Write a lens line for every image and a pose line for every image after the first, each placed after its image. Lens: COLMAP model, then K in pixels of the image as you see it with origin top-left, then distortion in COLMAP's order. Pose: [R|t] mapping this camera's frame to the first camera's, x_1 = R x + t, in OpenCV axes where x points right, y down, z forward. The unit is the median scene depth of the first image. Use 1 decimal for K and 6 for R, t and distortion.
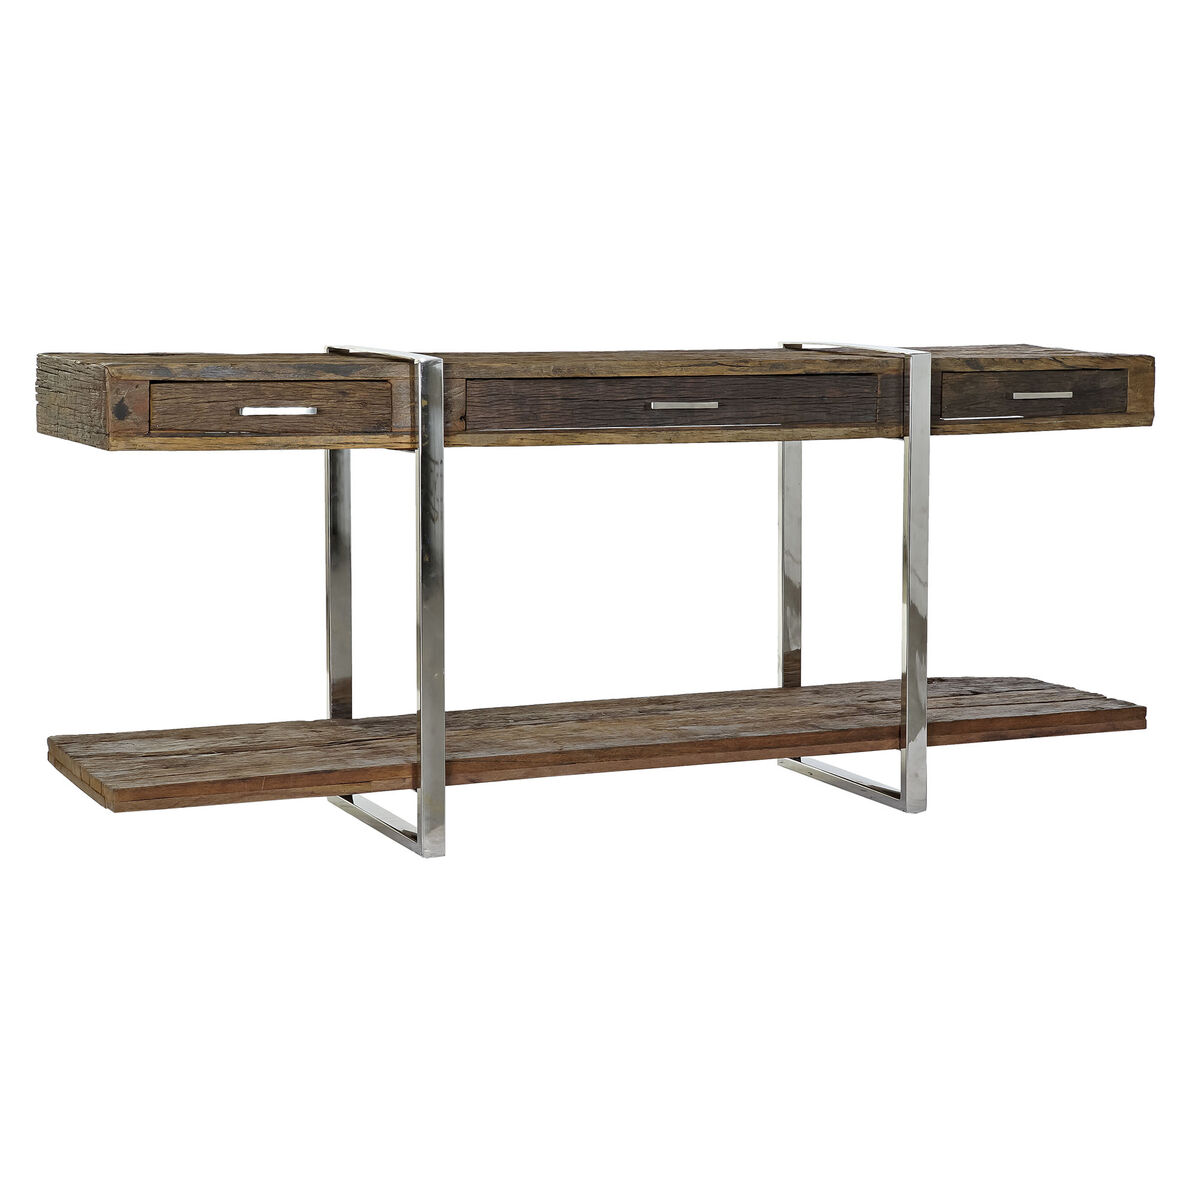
lens RADIAL K [[3569.5, 0, 604.1], [0, 3569.5, 606.2], [0, 0, 1]] dist [0.099017, 0.000000]
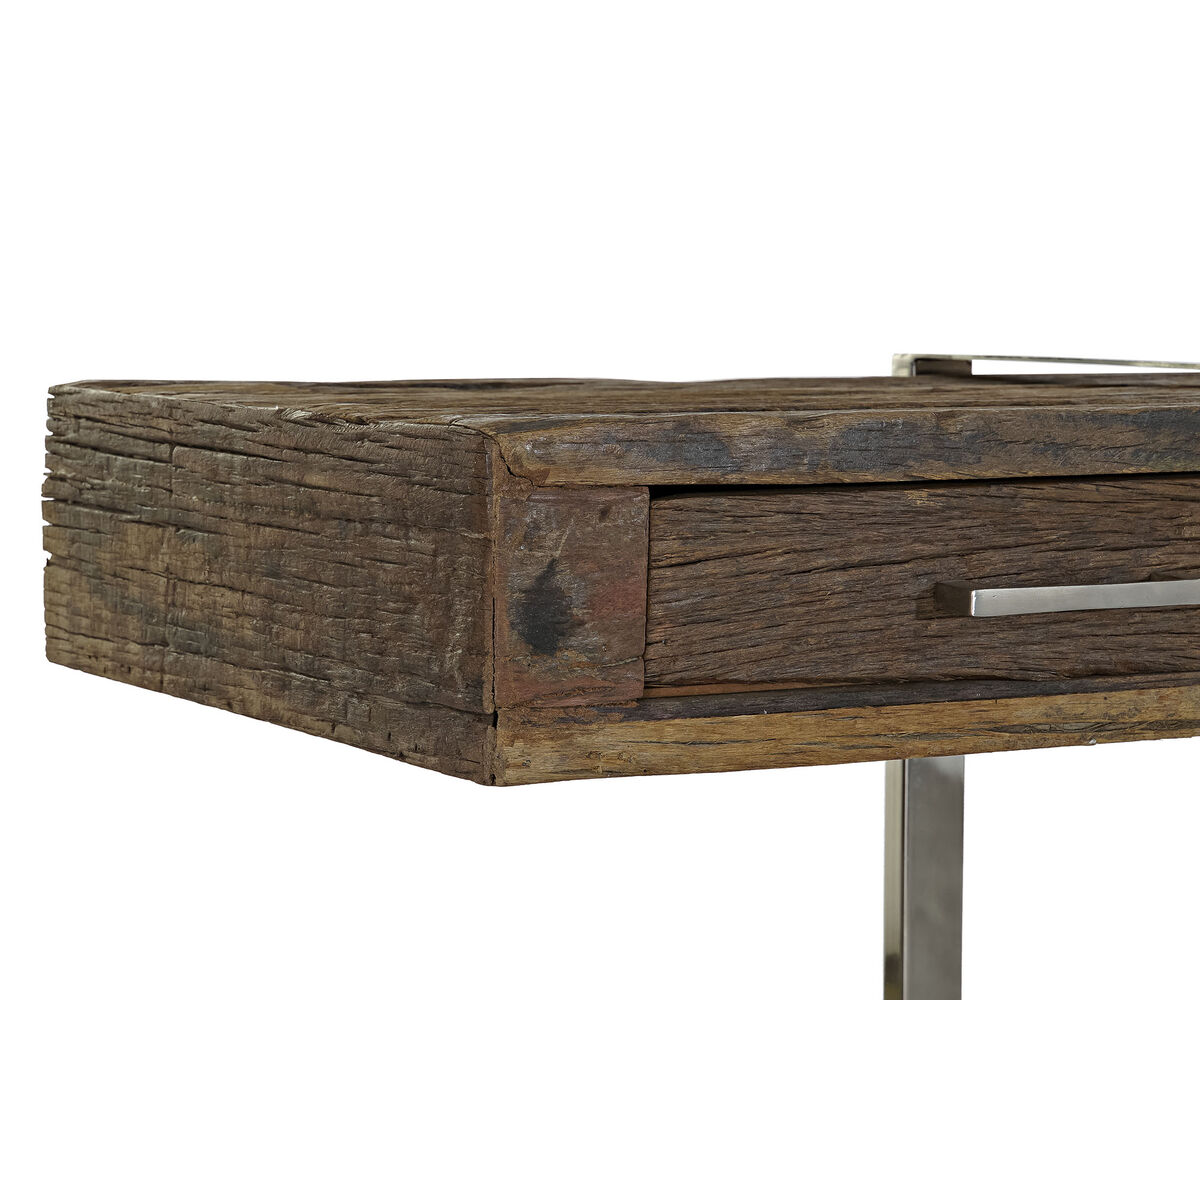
lens RADIAL K [[3565.9, 0, 596.8], [0, 3565.9, 599.8], [0, 0, 1]] dist [0.120414, 0.000000]
pose [[0.991467, -0.016794, 0.129269, -0.153767], [0.018299, 0.999778, -0.010470, -0.050377], [-0.129065, 0.012746, 0.991554, 0.723376]]
